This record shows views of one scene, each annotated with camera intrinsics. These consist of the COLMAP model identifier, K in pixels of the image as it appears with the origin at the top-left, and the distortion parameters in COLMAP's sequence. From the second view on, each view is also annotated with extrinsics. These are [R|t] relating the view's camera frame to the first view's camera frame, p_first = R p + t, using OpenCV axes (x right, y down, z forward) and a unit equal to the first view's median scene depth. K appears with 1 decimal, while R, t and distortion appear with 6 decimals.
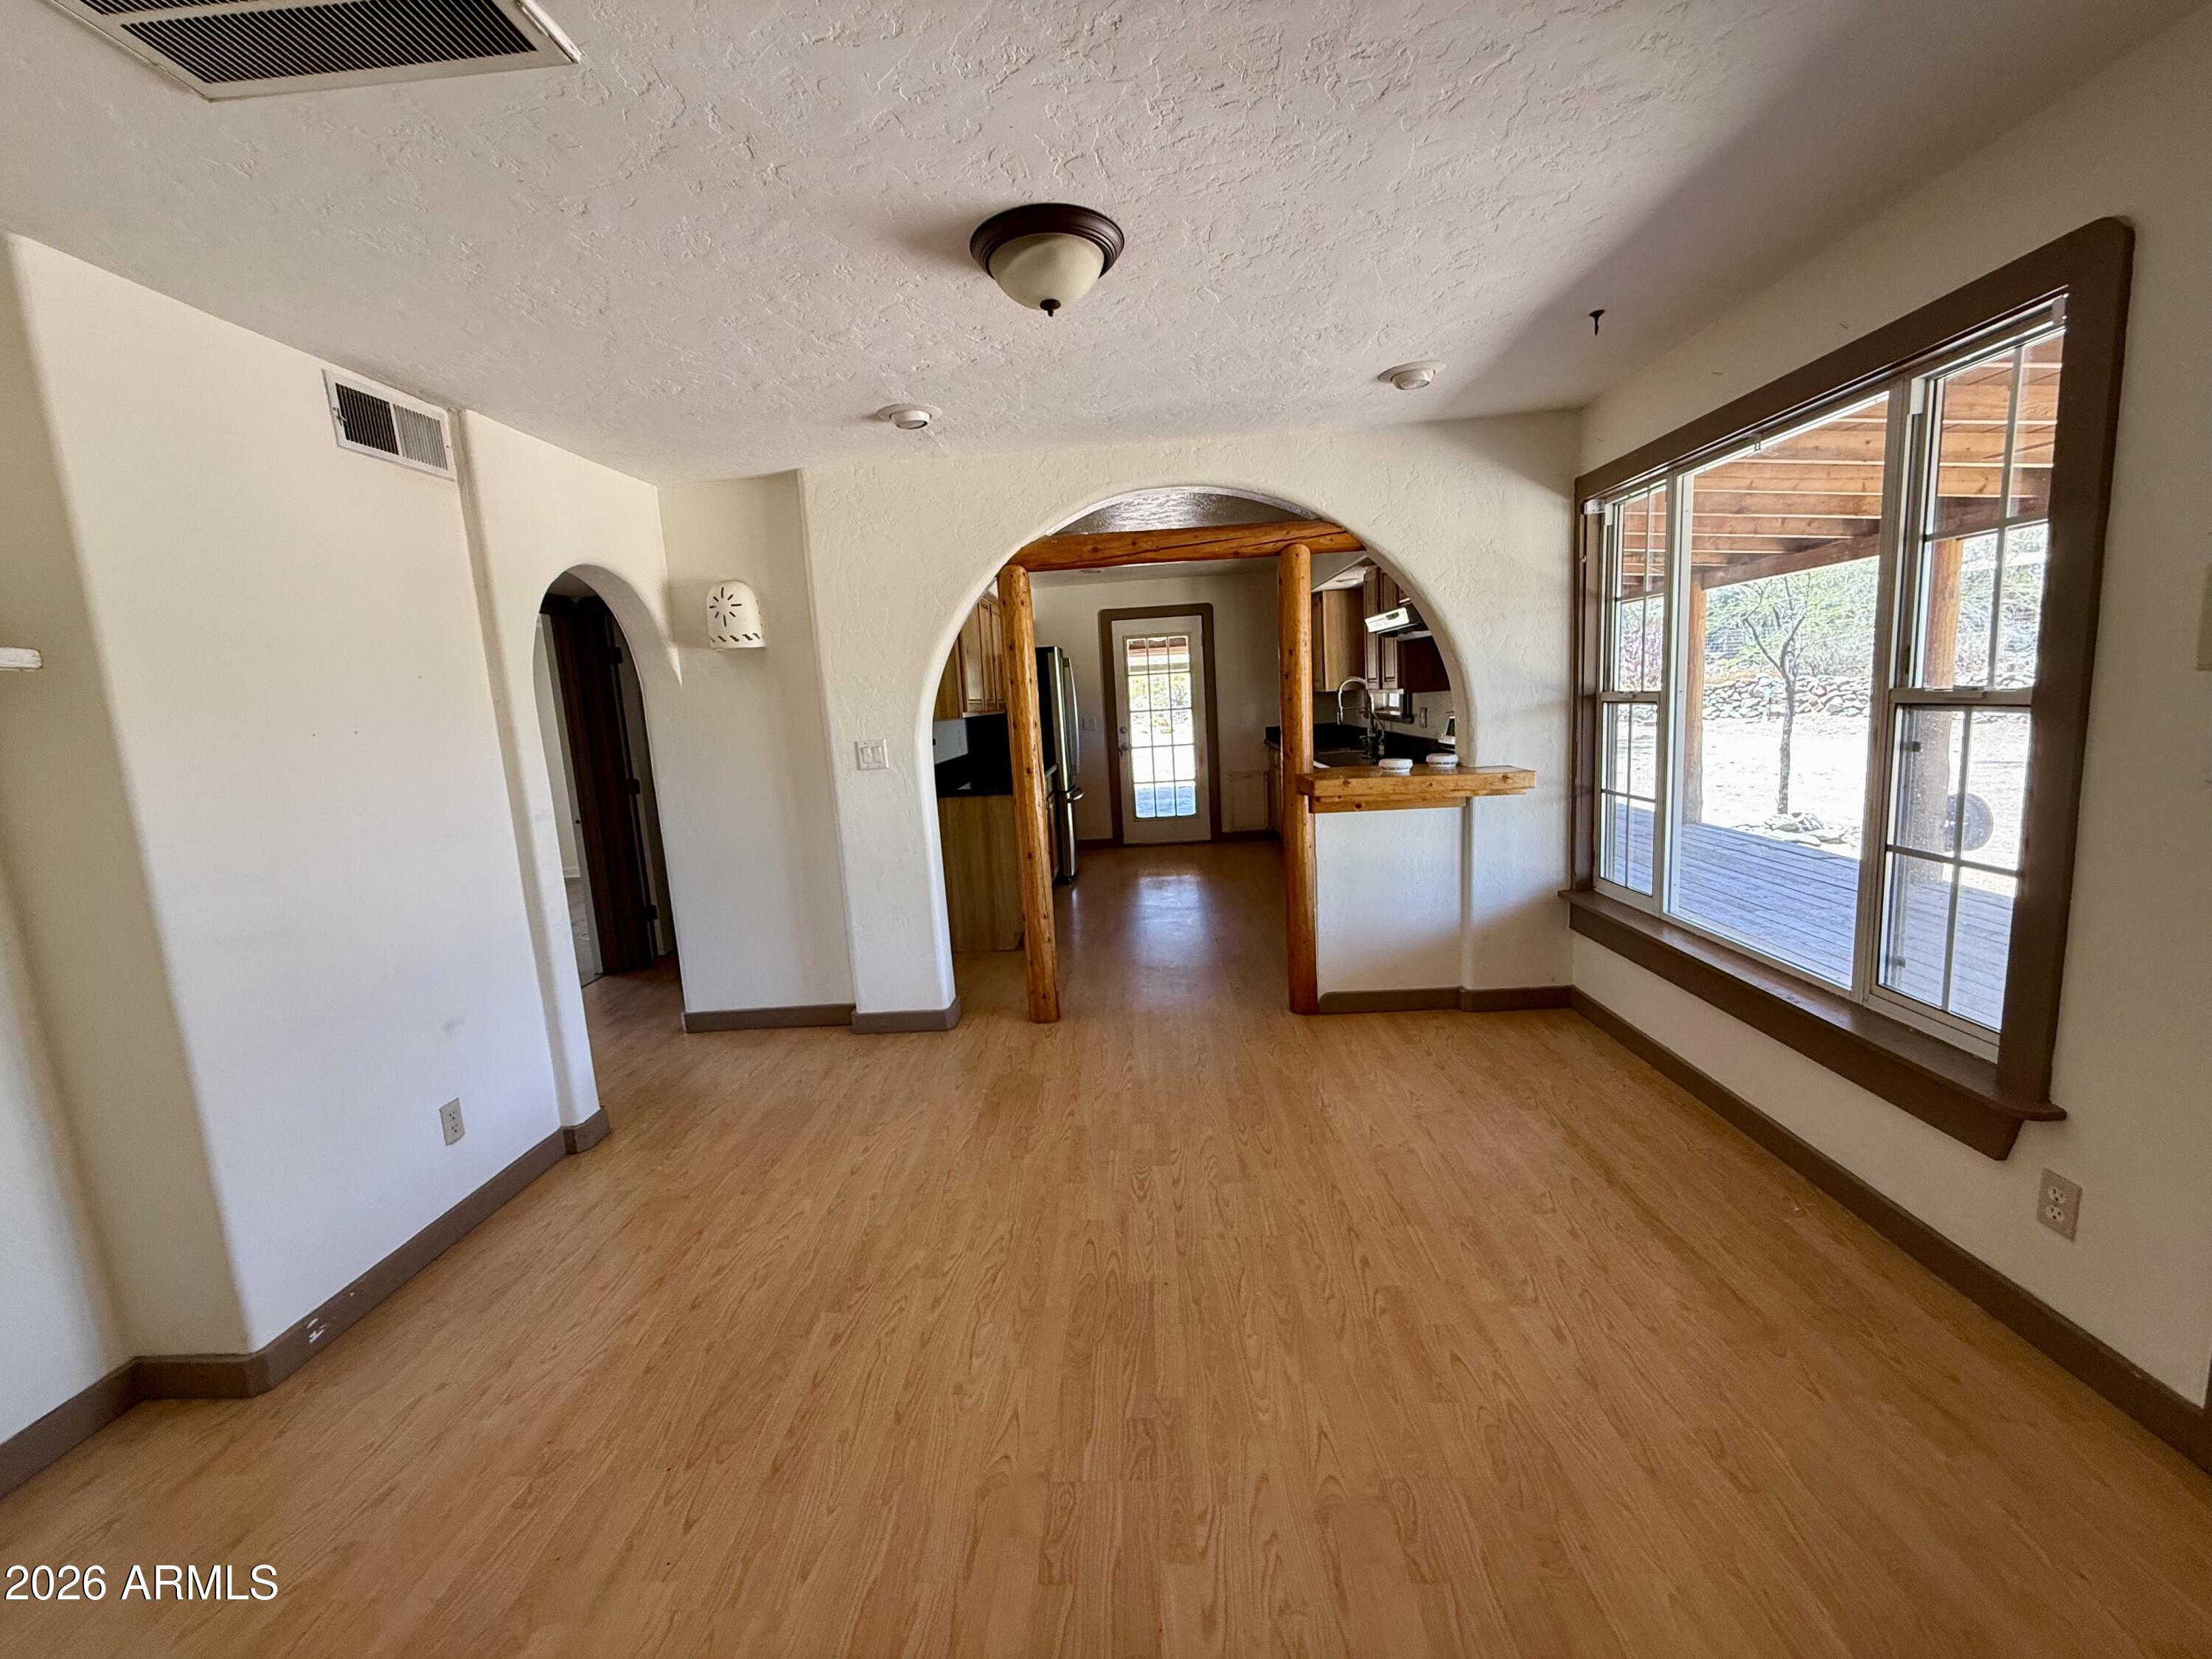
lens RADIAL K [[891.3, 0, 1103.5], [0, 891.3, 828.5], [0, 0, 1]] dist [0.001740, 0.000143]
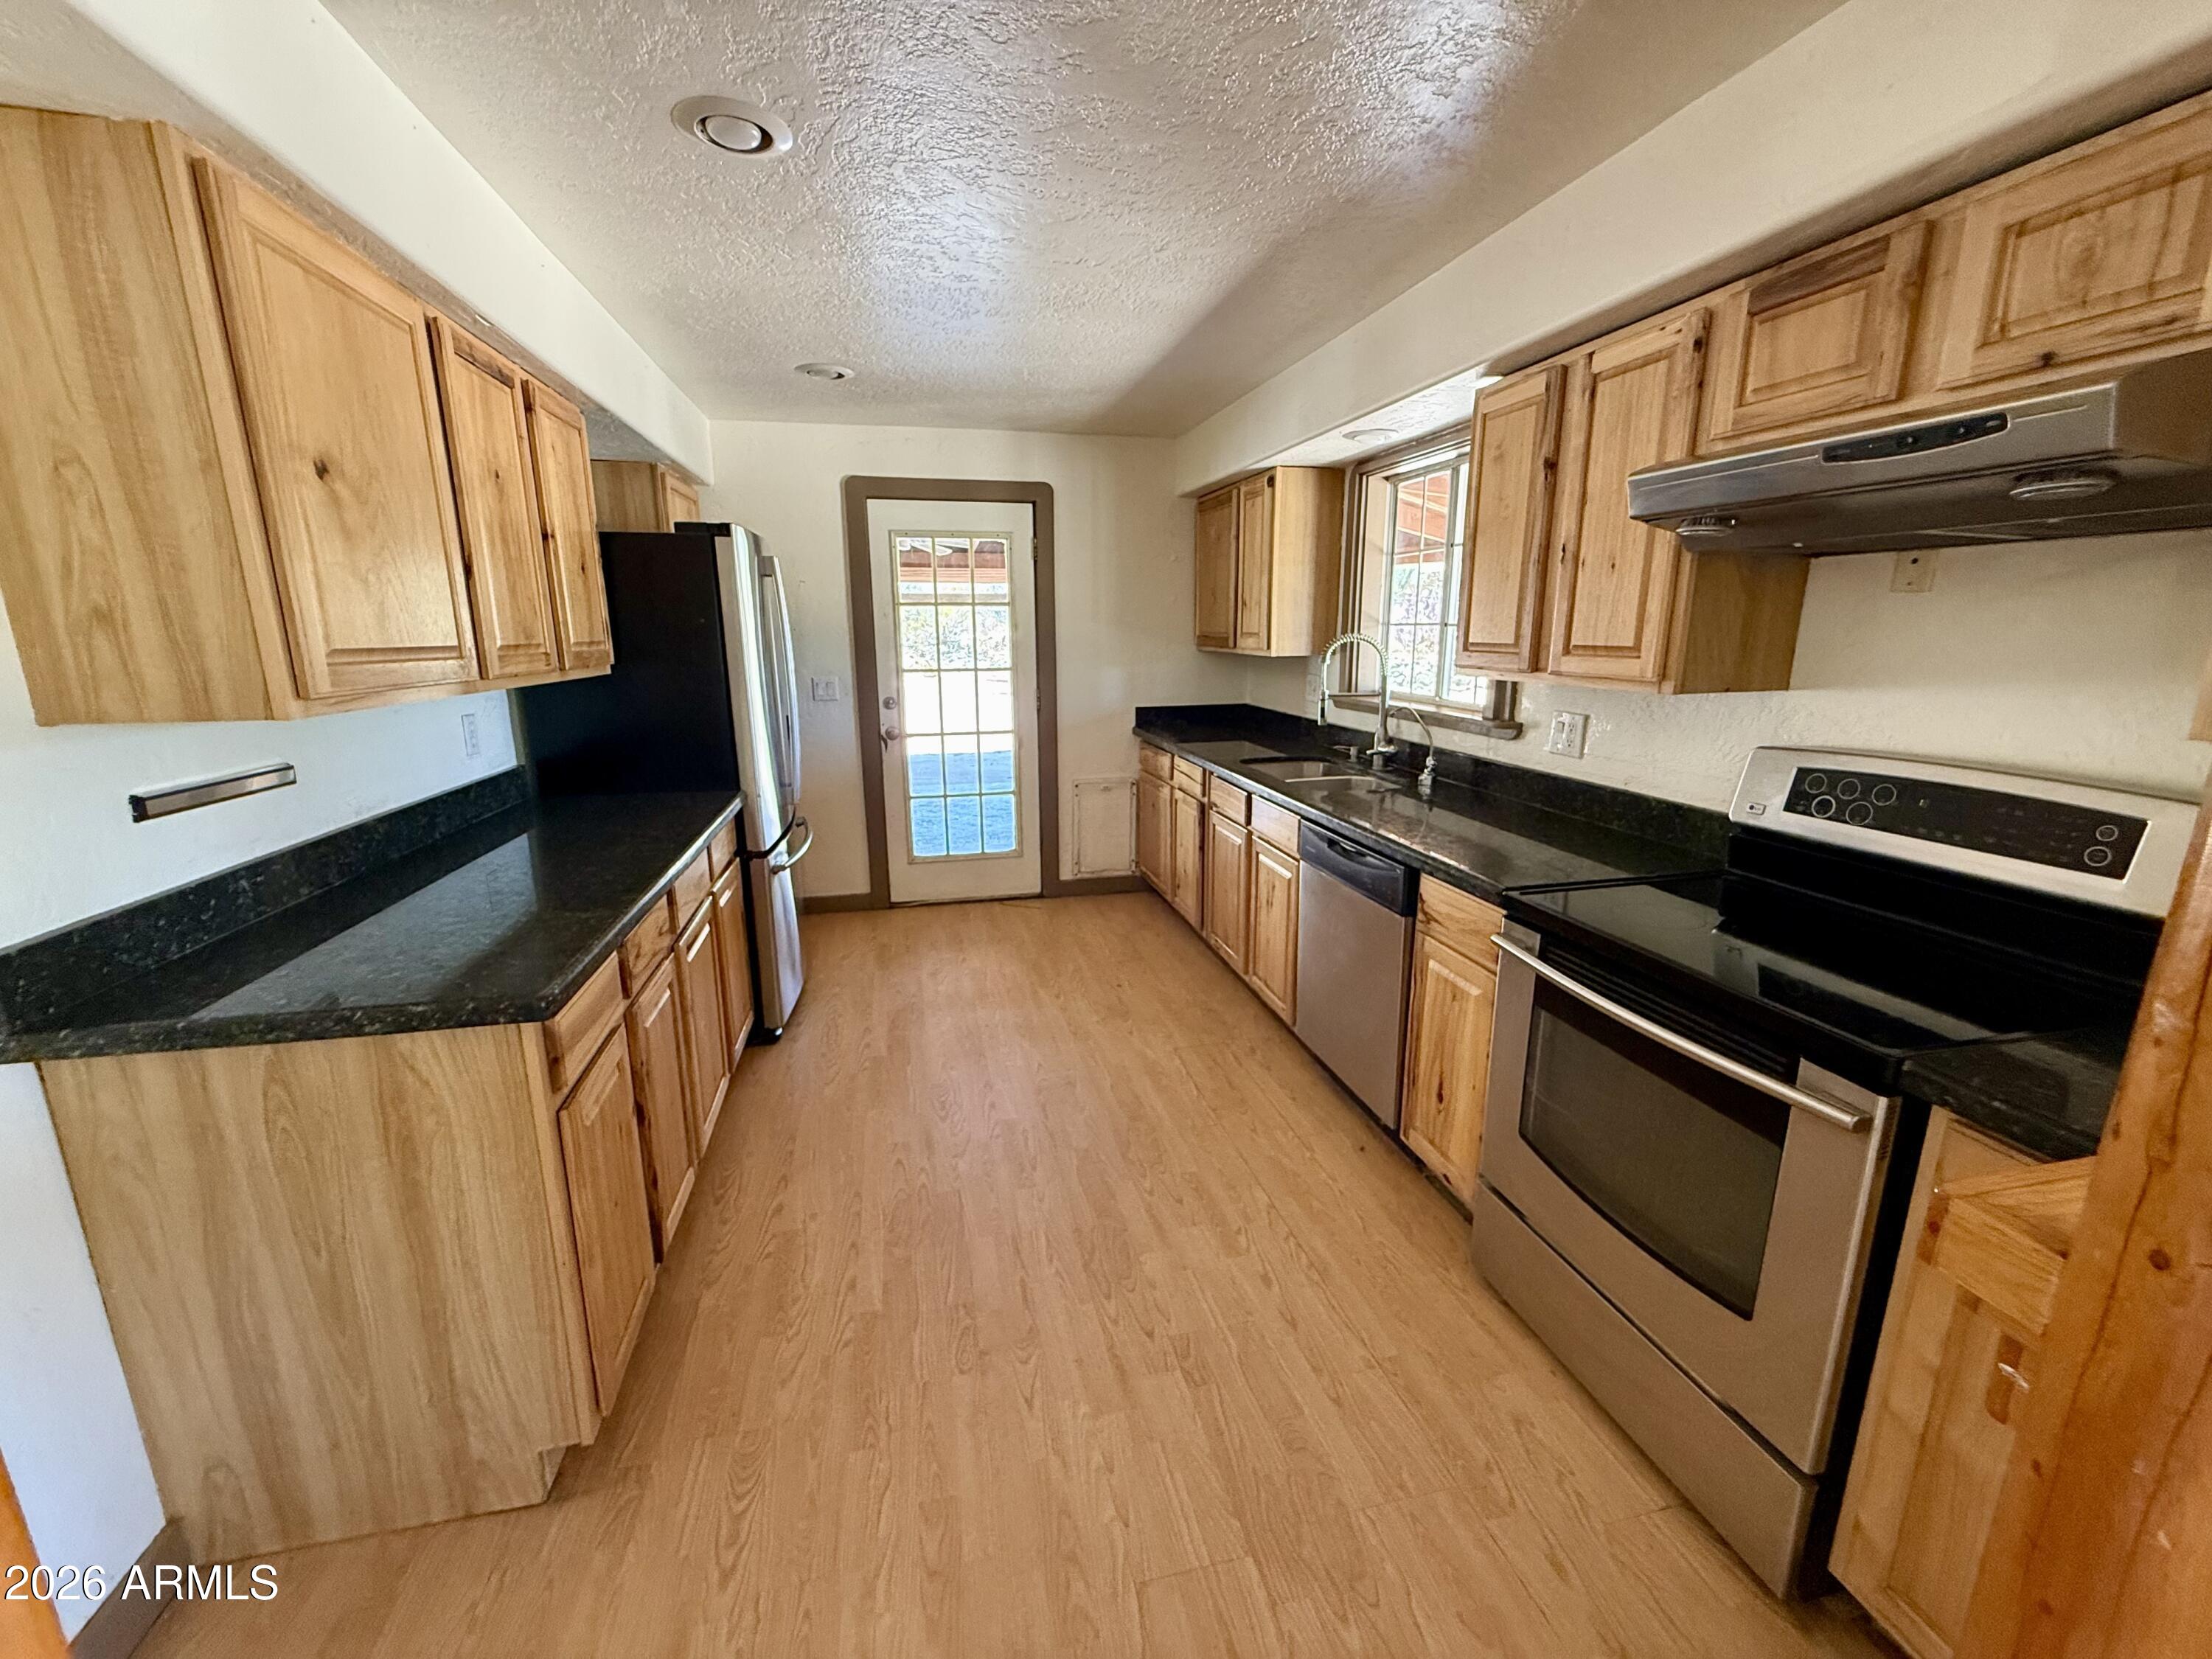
lens RADIAL K [[891.3, 0, 1114.5], [0, 891.3, 830.5], [0, 0, 1]] dist [0.001740, 0.000143]
pose [[0.959551, -0.004878, 0.281493, 0.000013], [-0.013998, 0.997787, 0.065008, -0.069857], [-0.281187, -0.066319, 0.957359, 0.426527]]
